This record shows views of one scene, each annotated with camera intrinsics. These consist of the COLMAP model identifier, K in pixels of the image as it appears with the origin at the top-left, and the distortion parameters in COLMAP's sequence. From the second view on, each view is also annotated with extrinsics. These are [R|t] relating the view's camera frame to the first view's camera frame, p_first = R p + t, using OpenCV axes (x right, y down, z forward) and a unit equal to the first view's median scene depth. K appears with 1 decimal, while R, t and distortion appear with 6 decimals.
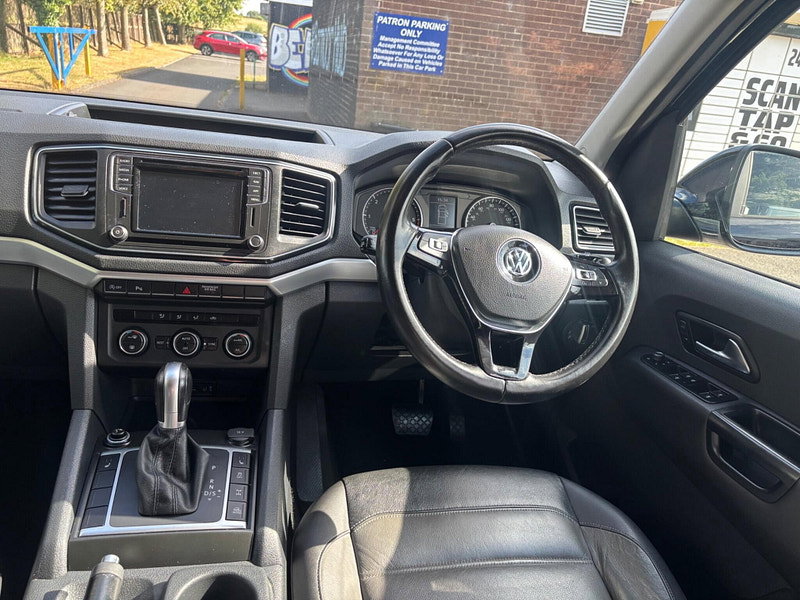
lens RADIAL K [[617.9, 0, 400.0], [0, 617.9, 300.0], [0, 0, 1]] dist [0.030246, -0.034734]
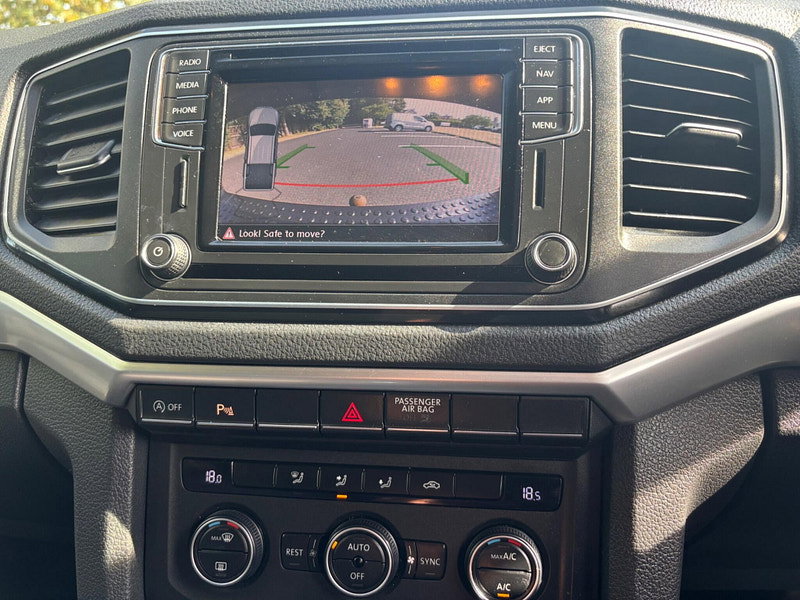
lens RADIAL K [[621.7, 0, 397.1], [0, 621.7, 309.4], [0, 0, 1]] dist [0.037881, -0.069115]
pose [[0.931120, -0.048004, -0.361541, -0.193179], [0.022294, 0.996938, -0.074953, -0.044915], [0.364032, 0.061730, 0.929339, 0.680537]]
